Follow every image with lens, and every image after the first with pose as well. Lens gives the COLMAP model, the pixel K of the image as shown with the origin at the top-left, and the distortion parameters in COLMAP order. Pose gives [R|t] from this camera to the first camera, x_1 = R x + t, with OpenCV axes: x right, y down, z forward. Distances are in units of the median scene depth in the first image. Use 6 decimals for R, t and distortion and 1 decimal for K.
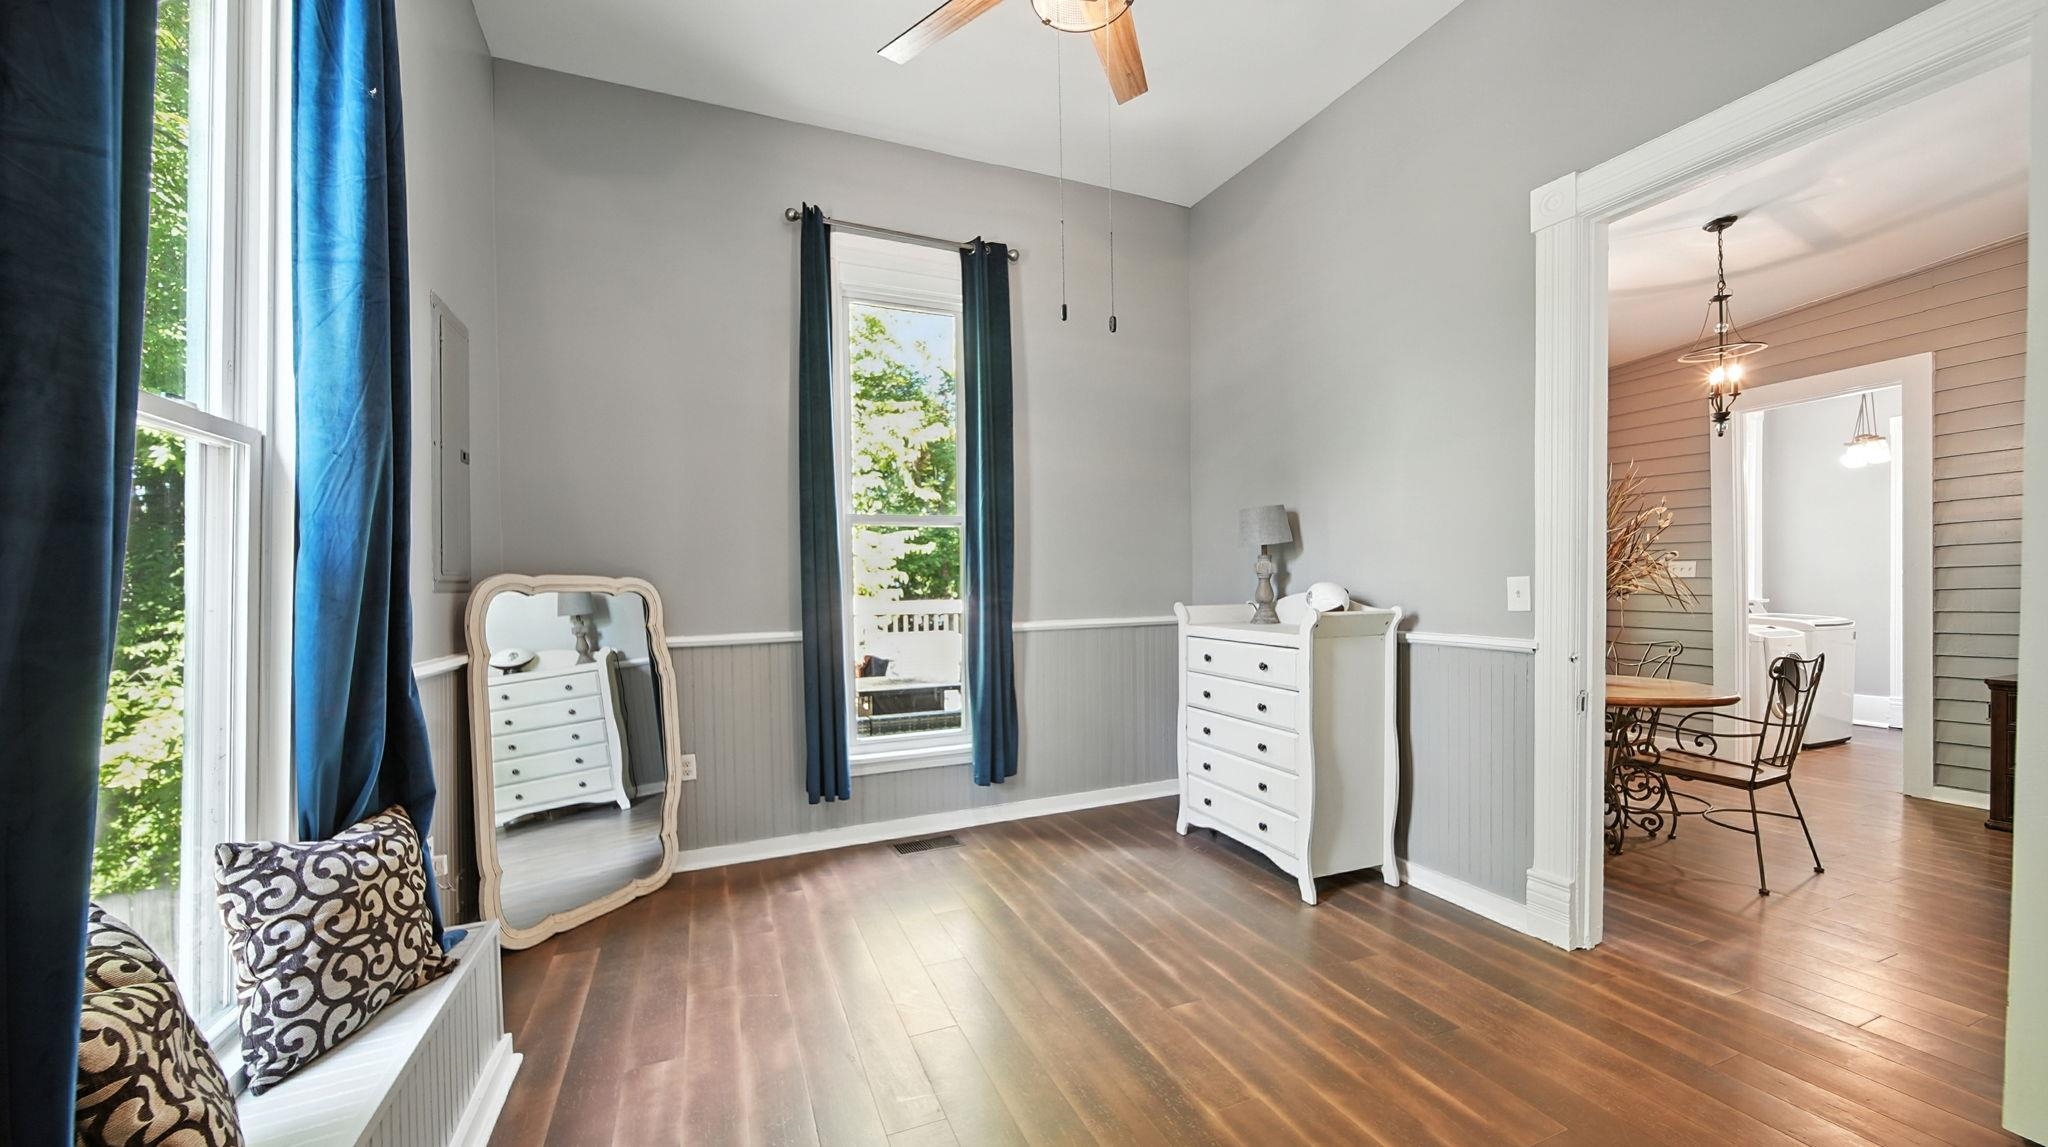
lens RADIAL K [[739.7, 0, 1014.9], [0, 739.7, 591.7], [0, 0, 1]] dist [-0.003462, -0.001250]
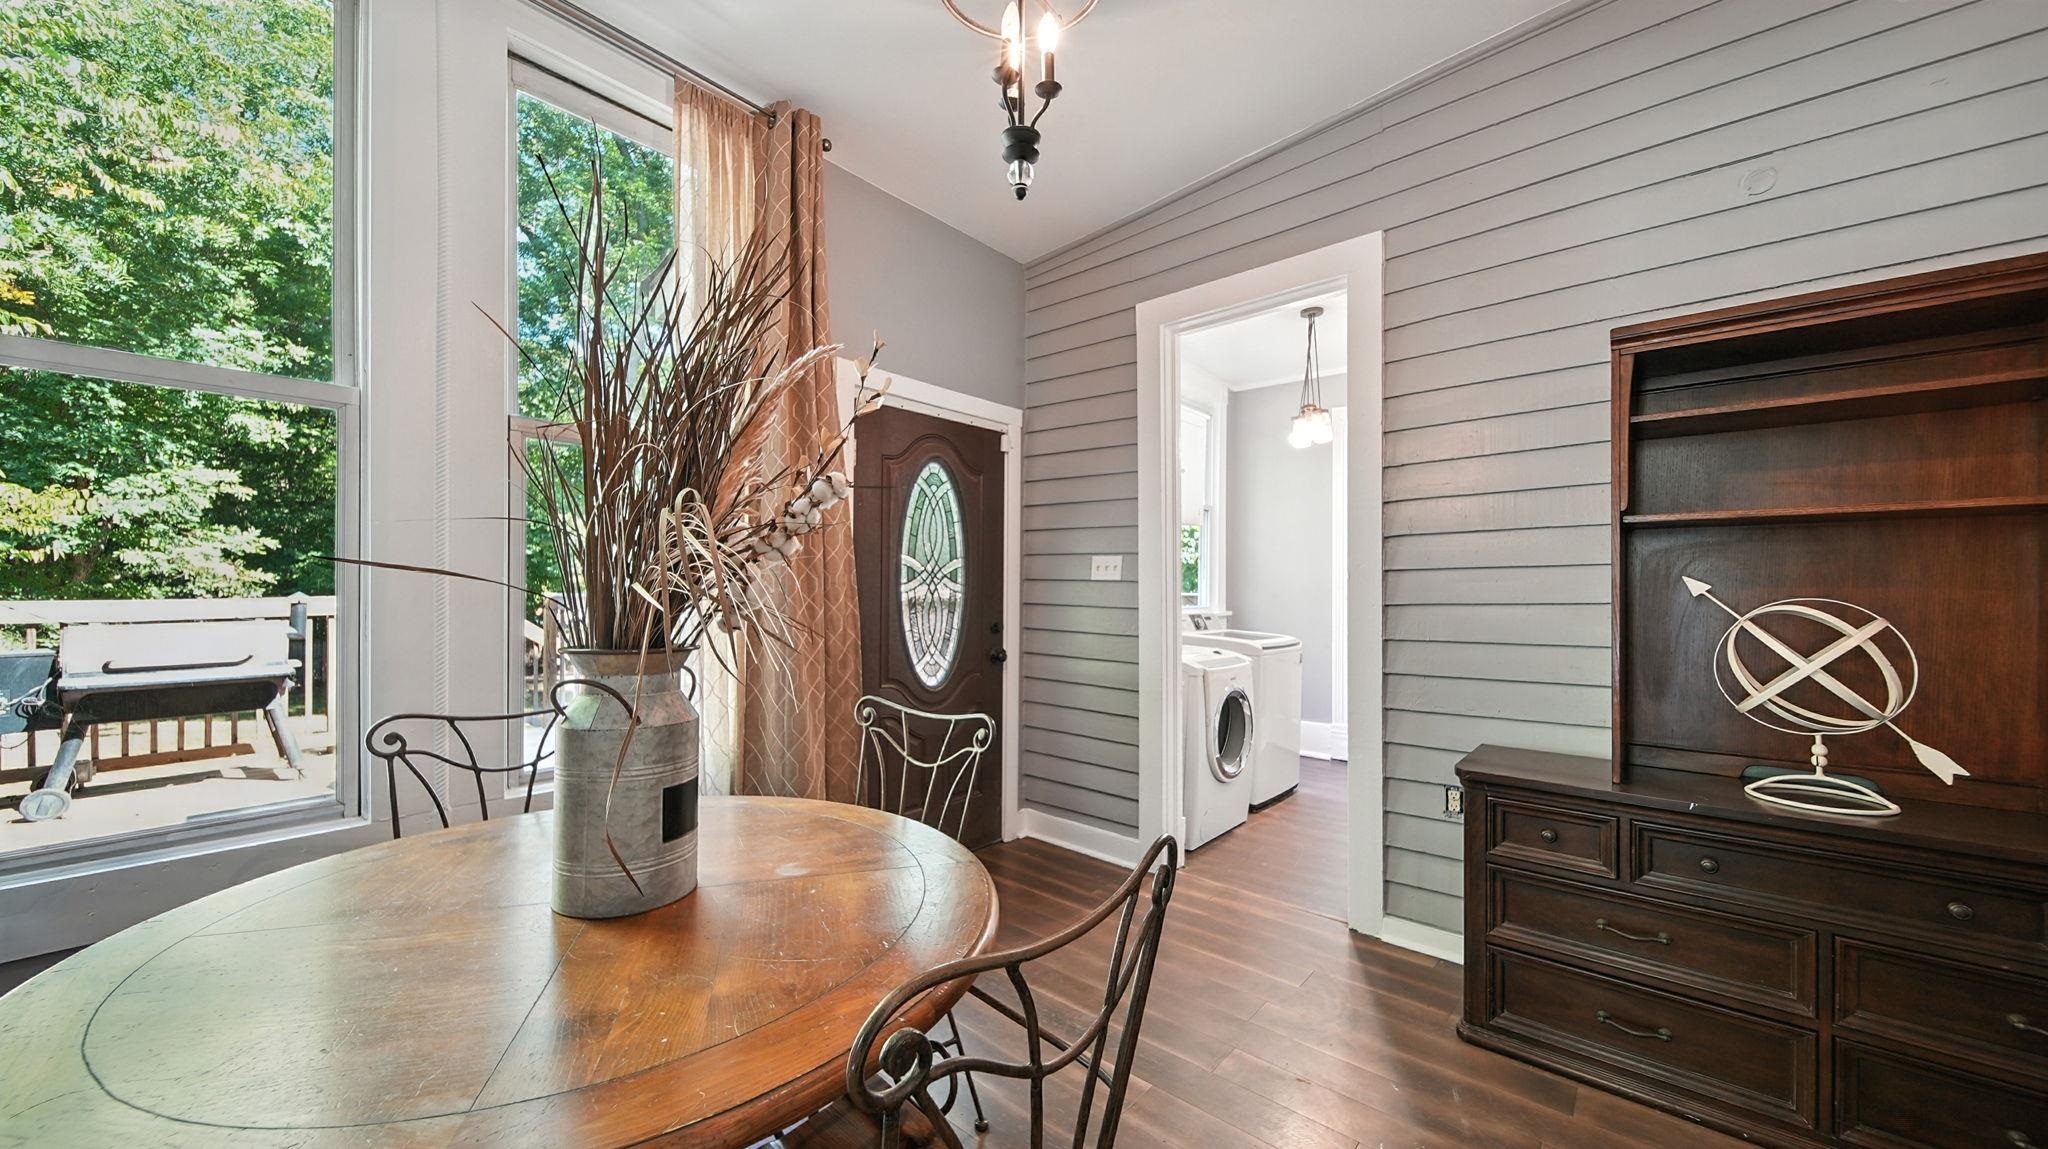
lens RADIAL K [[739.7, 0, 1020.6], [0, 739.7, 589.3], [0, 0, 1]] dist [-0.003462, -0.001250]
pose [[0.888279, 0.011160, 0.459170, 0.923865], [-0.006265, 0.999906, -0.012182, -0.007378], [-0.459262, 0.007944, 0.888265, 0.781935]]
